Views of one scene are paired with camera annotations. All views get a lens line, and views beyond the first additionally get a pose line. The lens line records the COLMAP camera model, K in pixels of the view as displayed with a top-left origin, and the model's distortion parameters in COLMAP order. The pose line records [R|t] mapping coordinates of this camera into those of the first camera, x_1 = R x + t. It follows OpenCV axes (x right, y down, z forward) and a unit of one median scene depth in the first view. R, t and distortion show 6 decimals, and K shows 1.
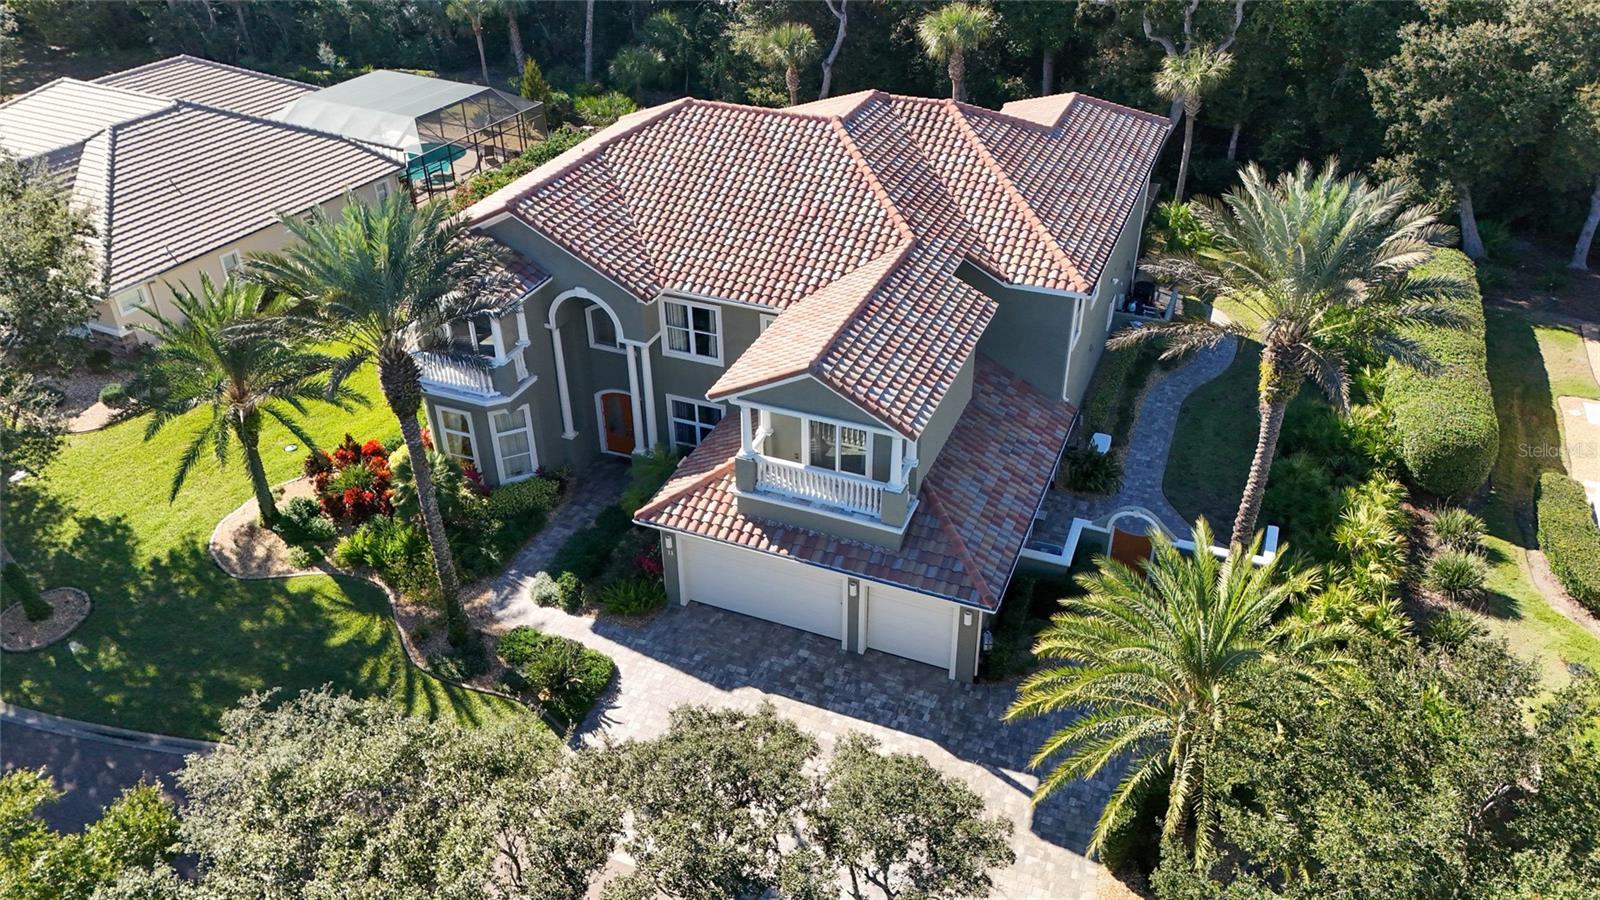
lens RADIAL K [[1088.2, 0, 800.0], [0, 1088.2, 450.0], [0, 0, 1]] dist [0.078136, -0.081494]
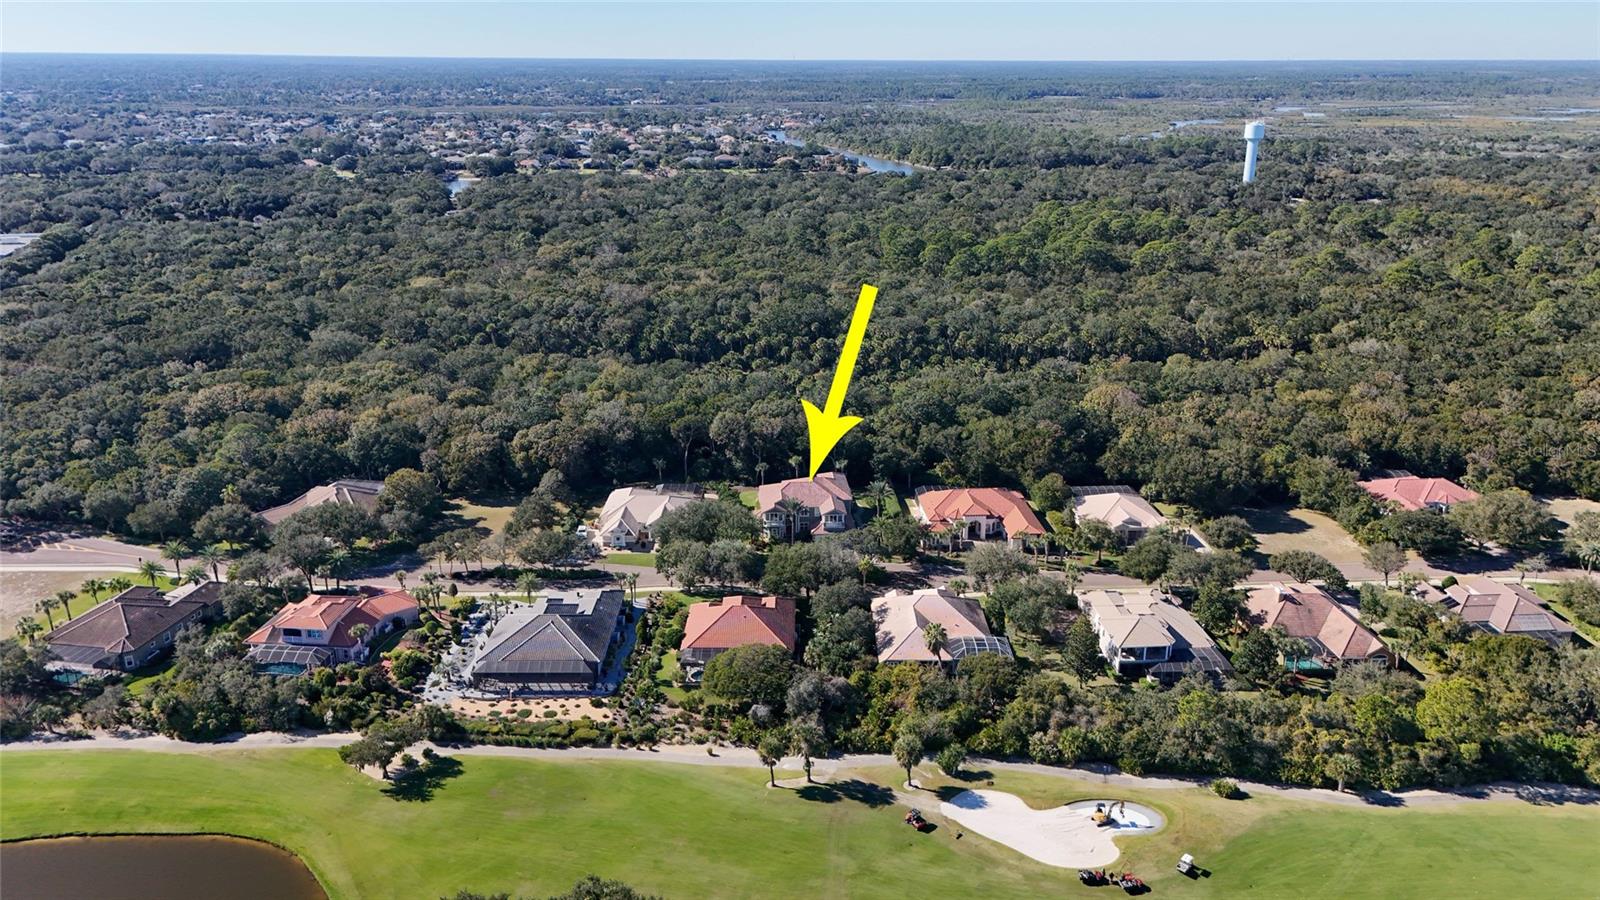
lens RADIAL K [[1088.2, 0, 800.0], [0, 1088.2, 450.0], [0, 0, 1]] dist [0.078136, -0.081494]
pose [[0.897513, -0.124935, 0.422920, -3.092424], [0.235904, 0.946293, -0.221086, 1.083890], [-0.372585, 0.298196, 0.878783, -5.418302]]
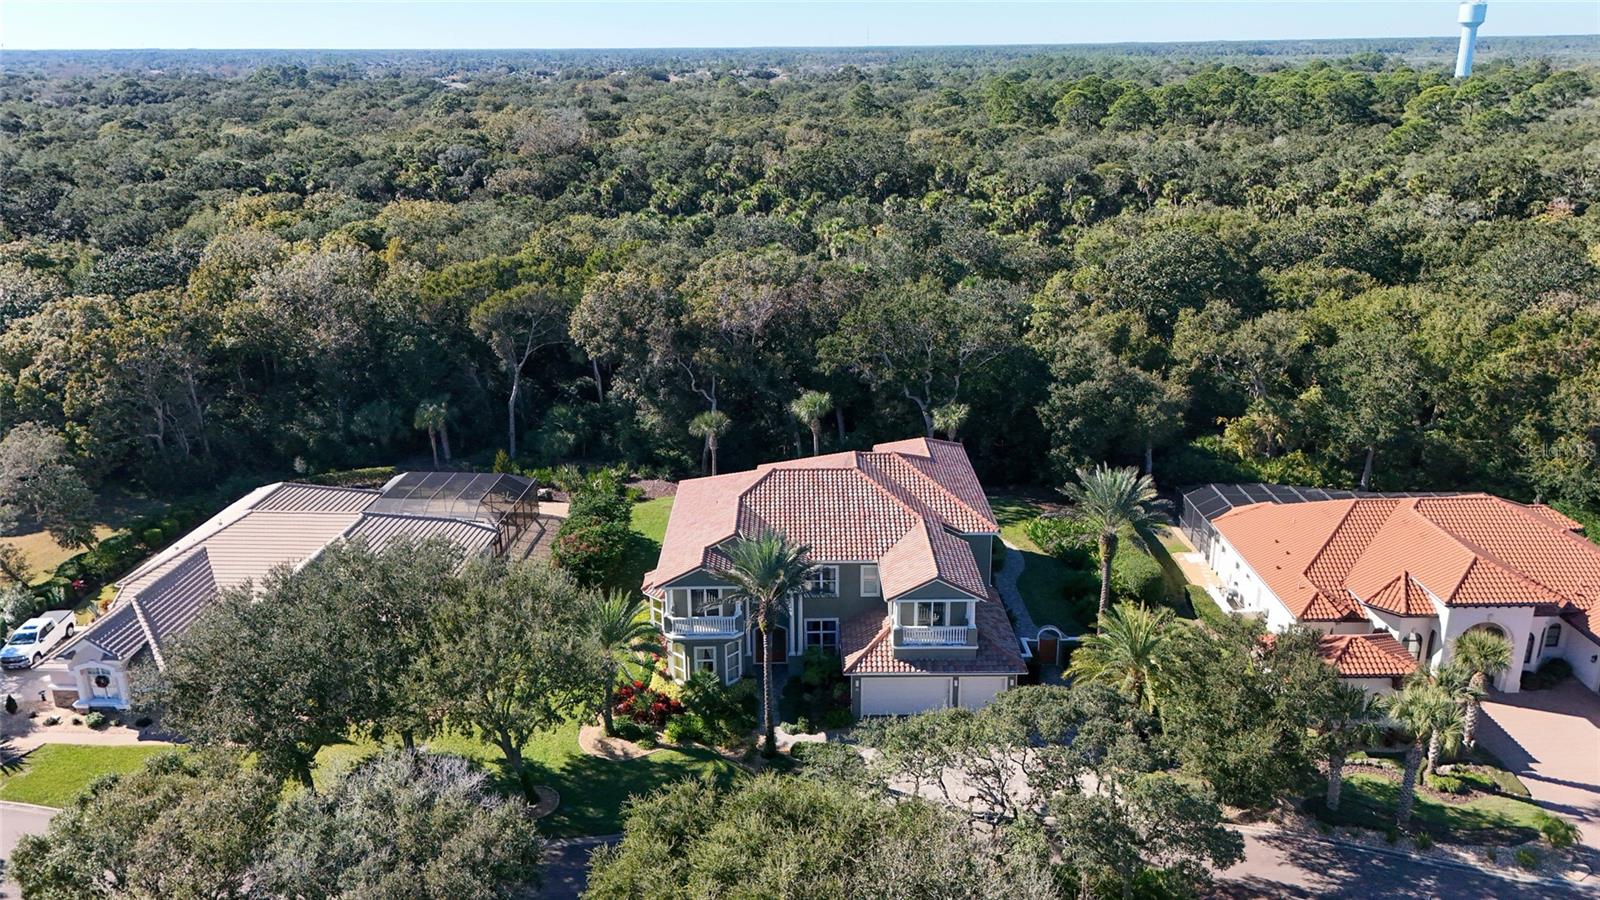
lens RADIAL K [[1088.2, 0, 800.0], [0, 1088.2, 450.0], [0, 0, 1]] dist [0.078136, -0.081494]
pose [[0.924052, -0.122737, 0.362028, -0.780333], [0.215587, 0.949397, -0.228401, 0.100423], [-0.315675, 0.289103, 0.903753, -0.780038]]
